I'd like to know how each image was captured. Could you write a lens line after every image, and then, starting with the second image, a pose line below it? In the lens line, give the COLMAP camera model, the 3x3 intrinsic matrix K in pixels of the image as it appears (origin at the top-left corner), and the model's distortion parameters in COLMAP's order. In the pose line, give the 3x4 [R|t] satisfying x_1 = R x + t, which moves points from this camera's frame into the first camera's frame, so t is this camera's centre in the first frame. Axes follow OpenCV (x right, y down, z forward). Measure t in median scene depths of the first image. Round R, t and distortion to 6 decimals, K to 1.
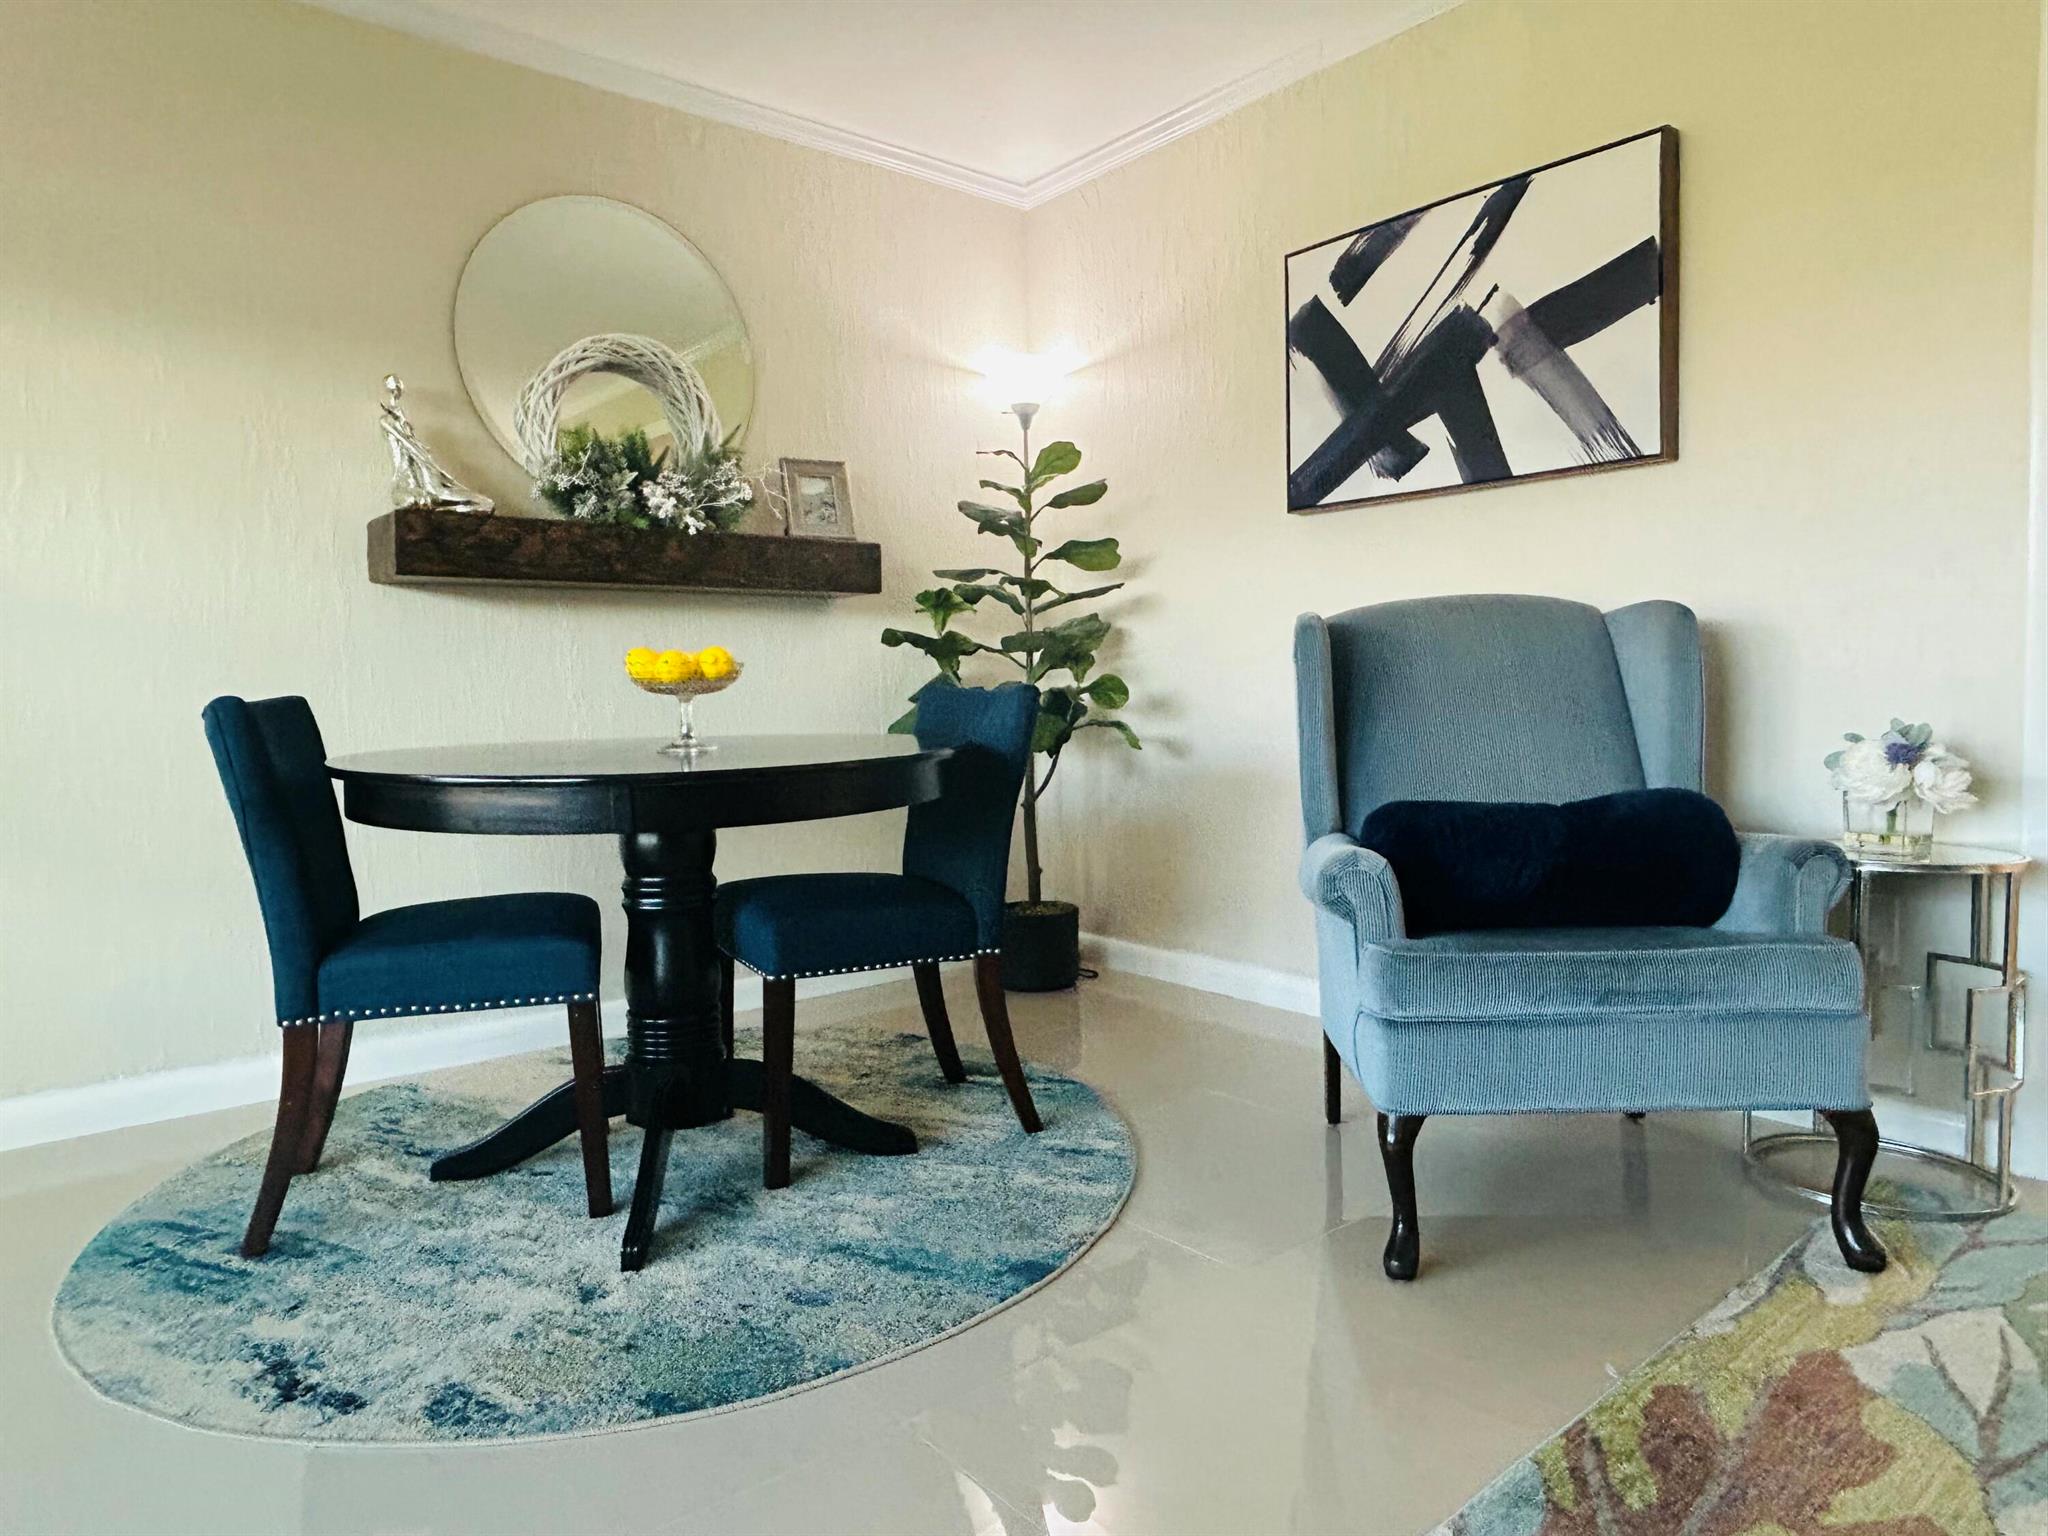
lens RADIAL K [[1336.0, 0, 1024.0], [0, 1336.0, 768.0], [0, 0, 1]] dist [-0.000914, -0.000440]
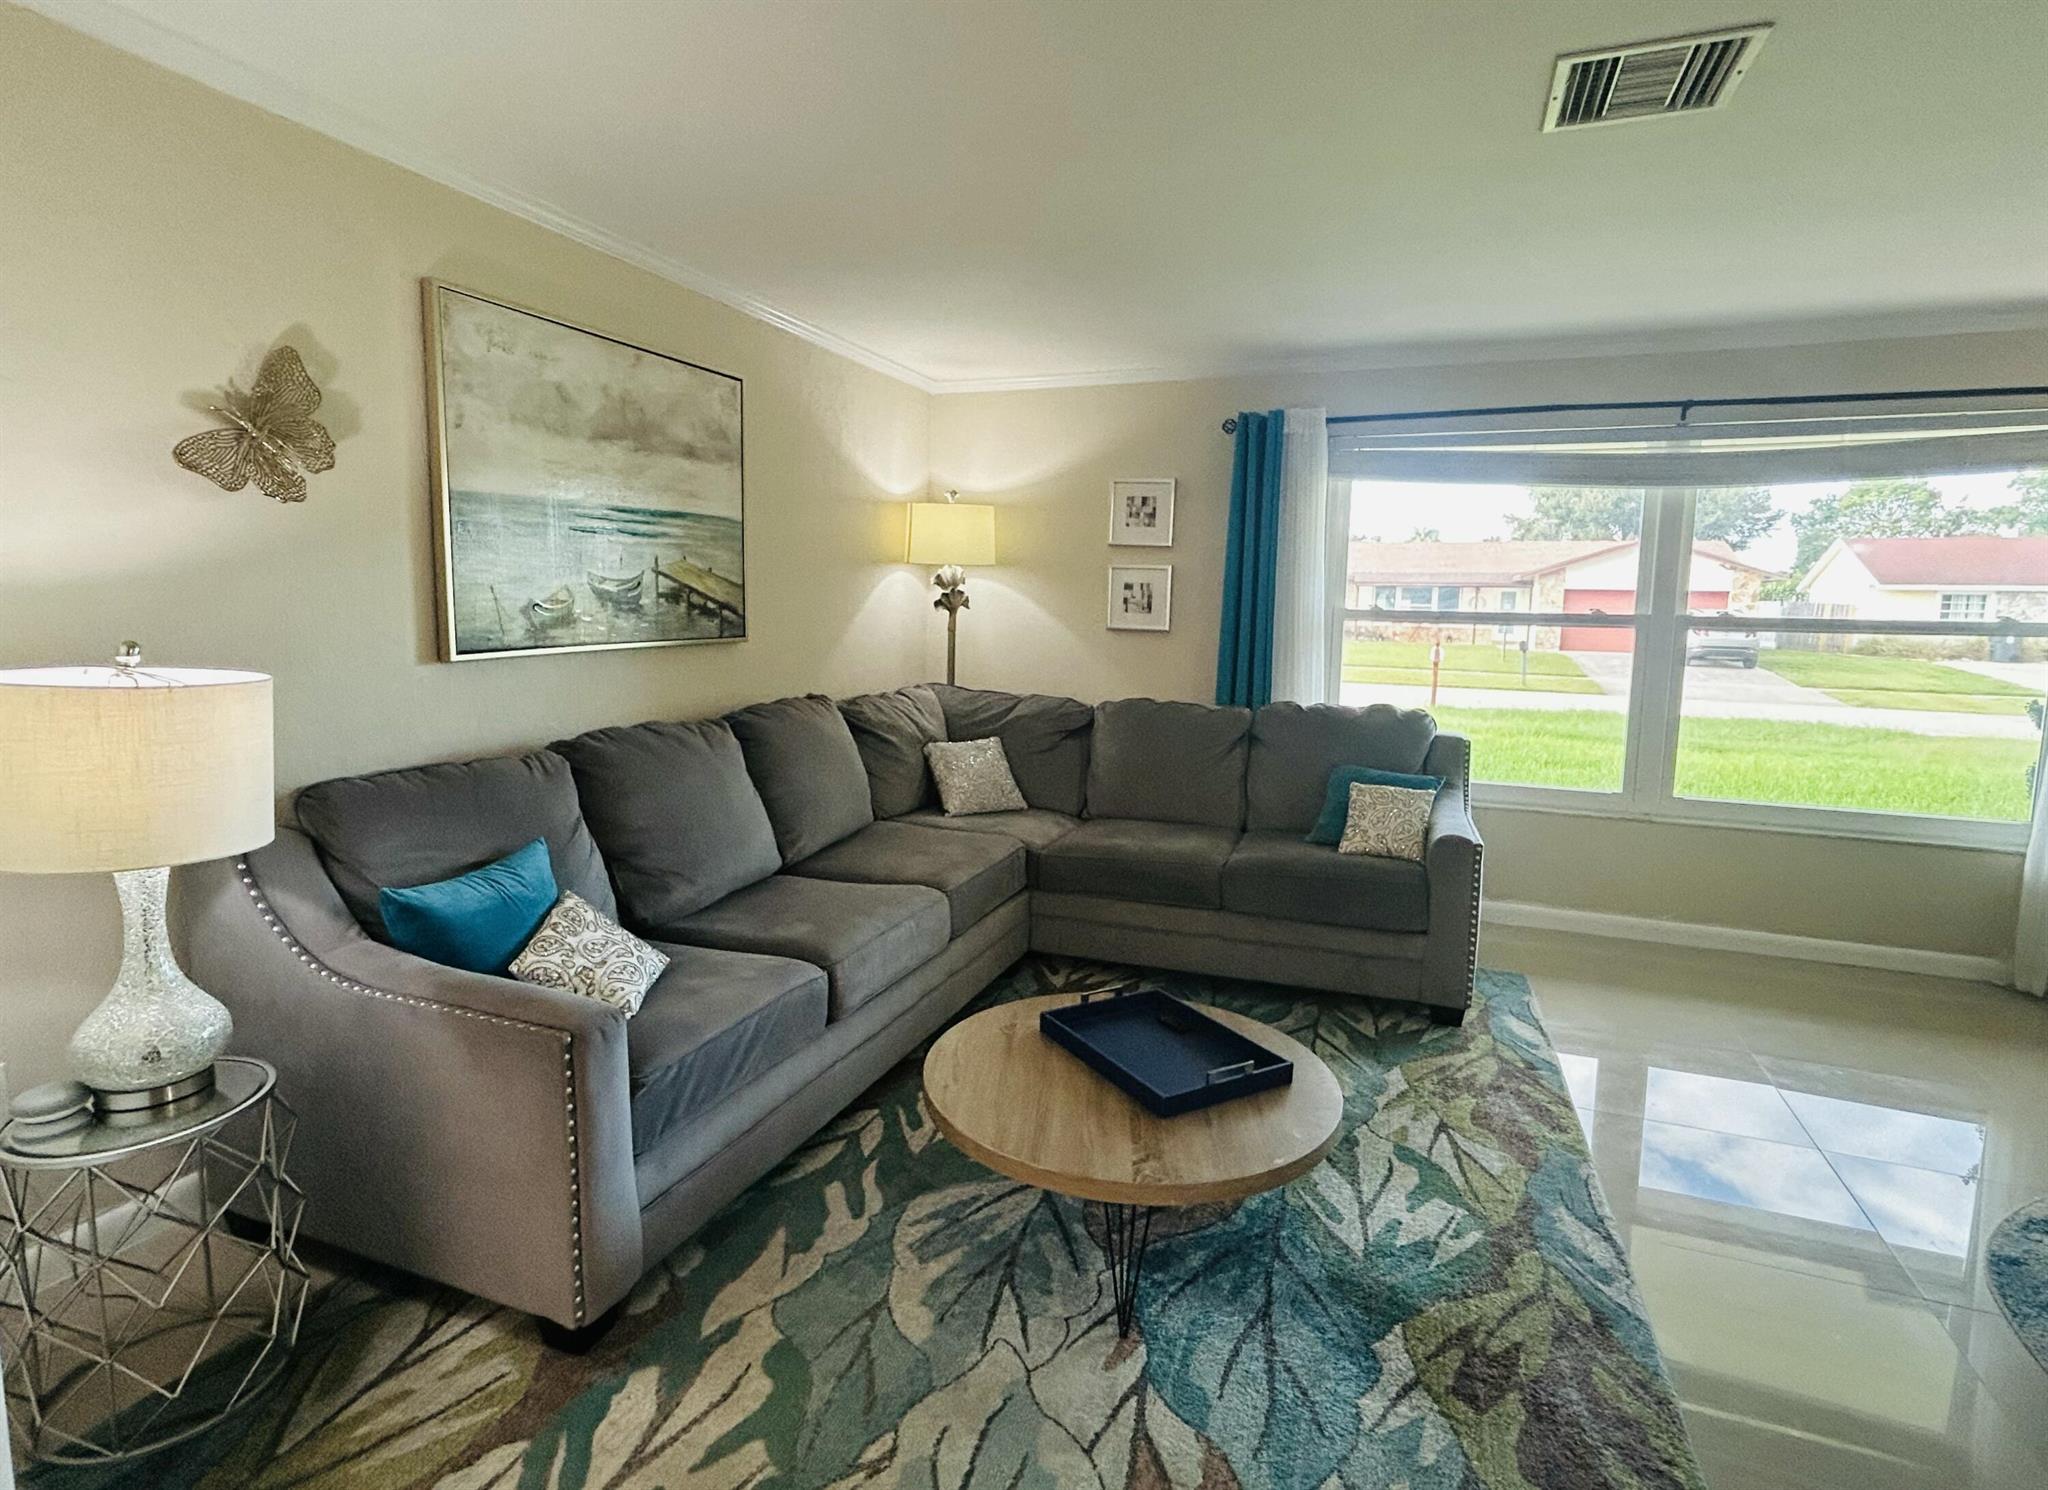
lens RADIAL K [[1040.6, 0, 1022.0], [0, 1040.6, 717.2], [0, 0, 1]] dist [-0.000661, -0.000301]
pose [[-0.872741, 0.058315, -0.484687, 0.859253], [-0.026017, 0.985873, 0.165461, -0.242617], [0.487489, 0.157014, -0.858895, 0.830049]]
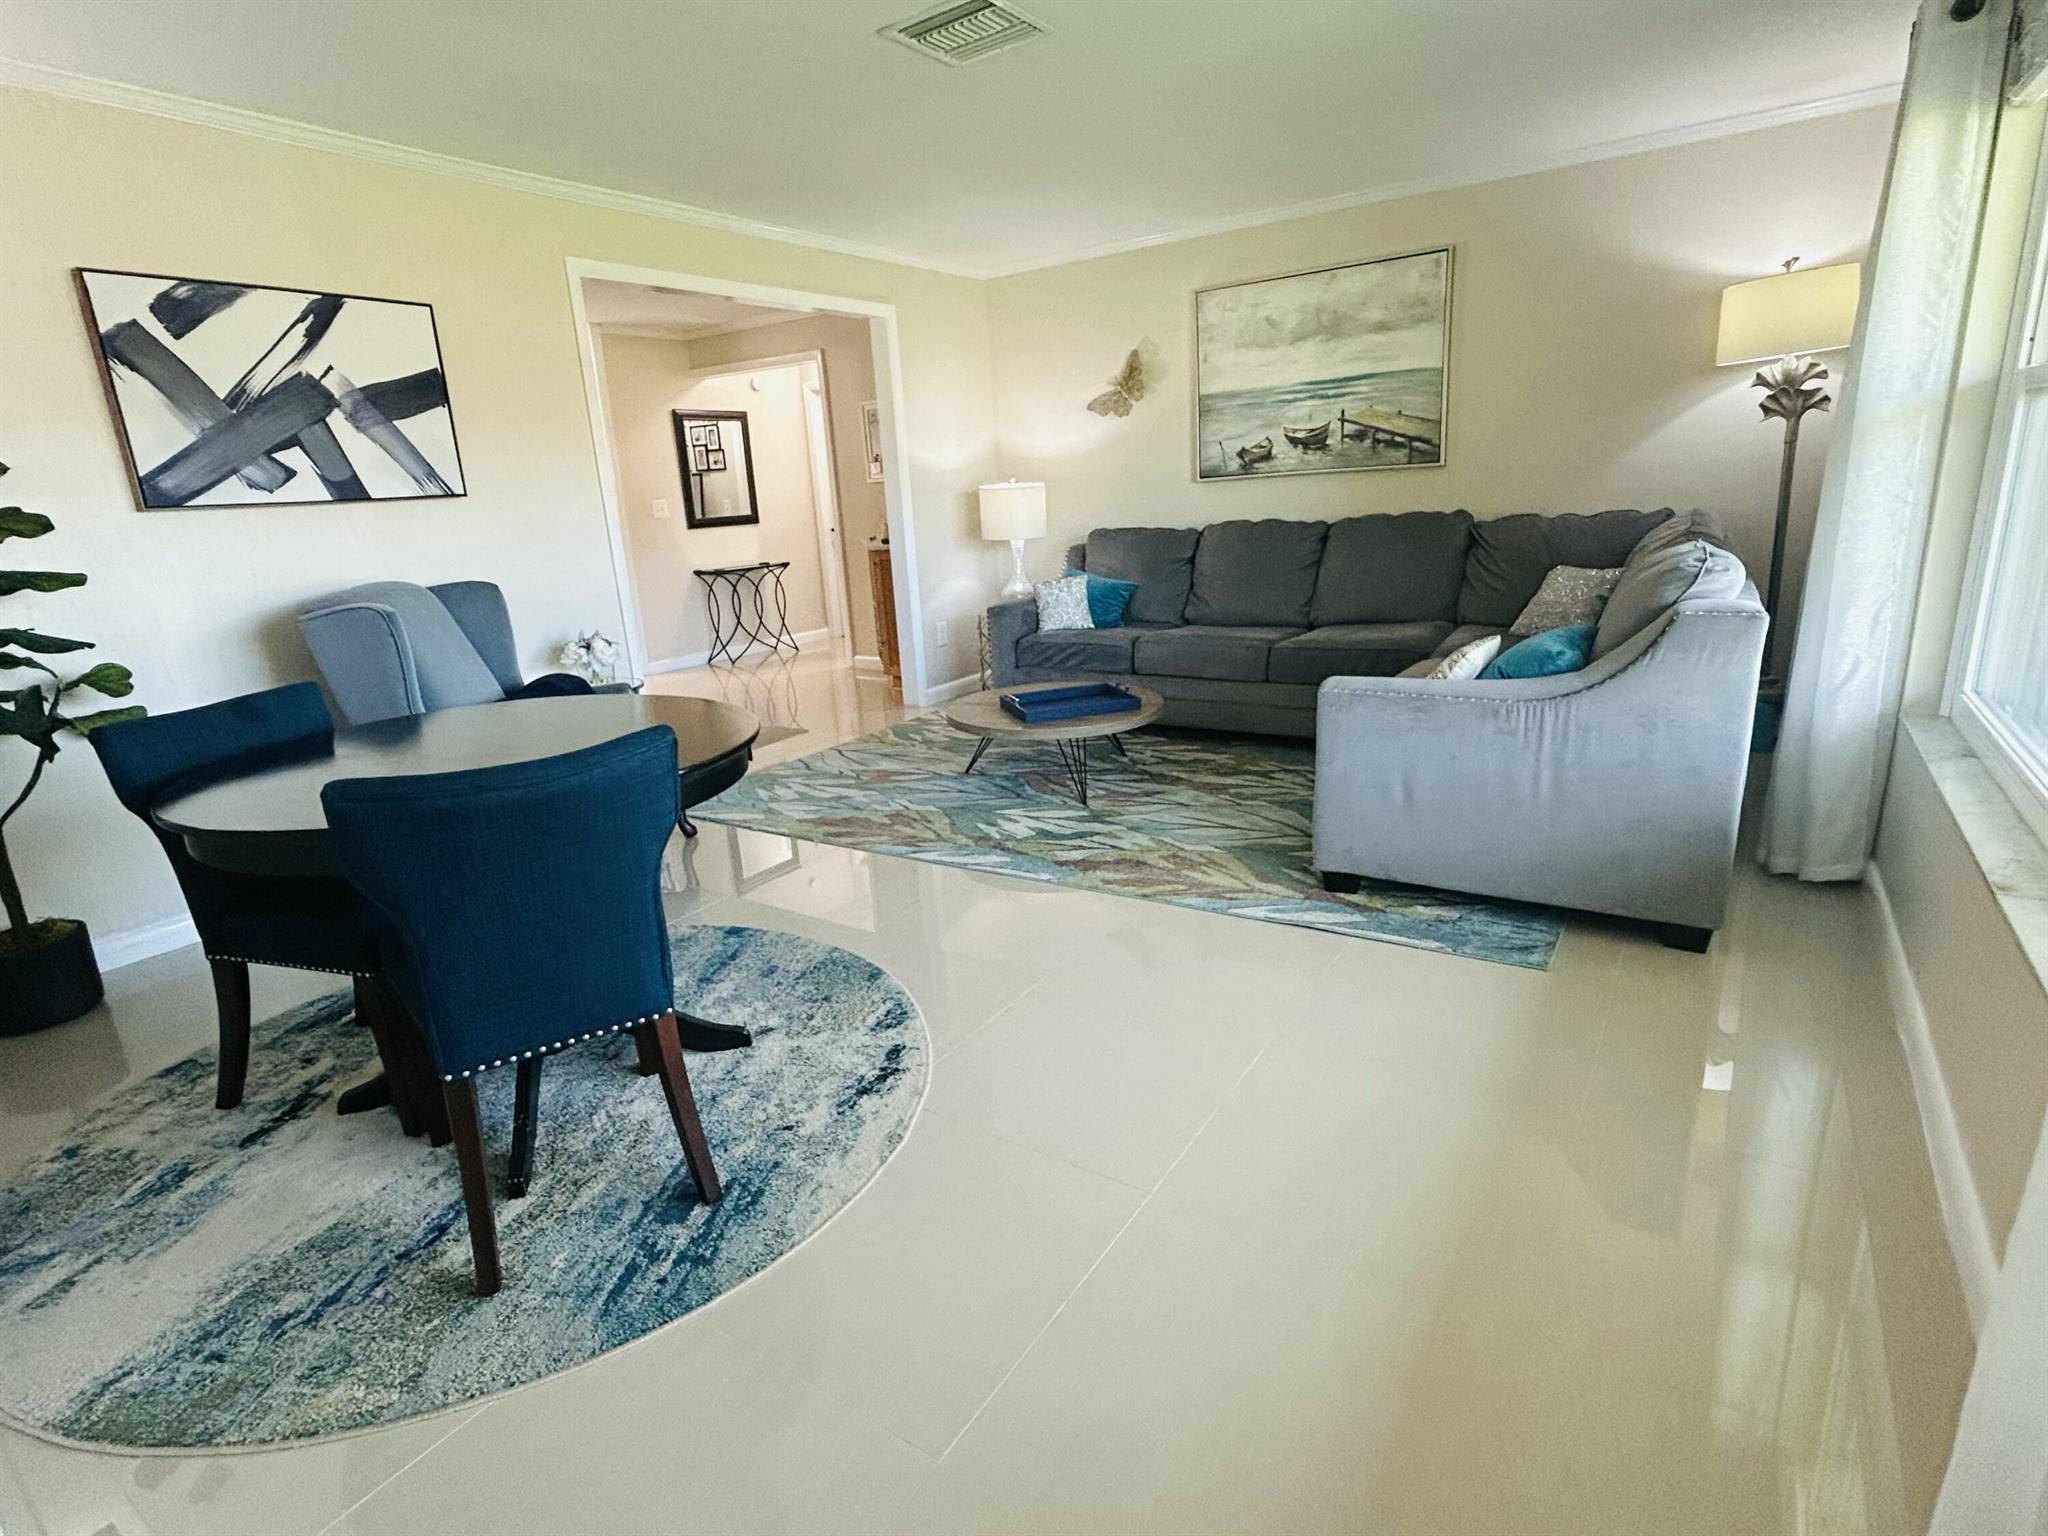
lens RADIAL K [[1033.6, 0, 1024.0], [0, 1033.6, 768.0], [0, 0, 1]] dist [0.001604, 0.000539]
pose [[-0.292878, -0.225600, 0.929154, -1.068195], [0.111434, 0.957090, 0.267508, -0.159916], [-0.949634, 0.181886, -0.255171, 0.662427]]
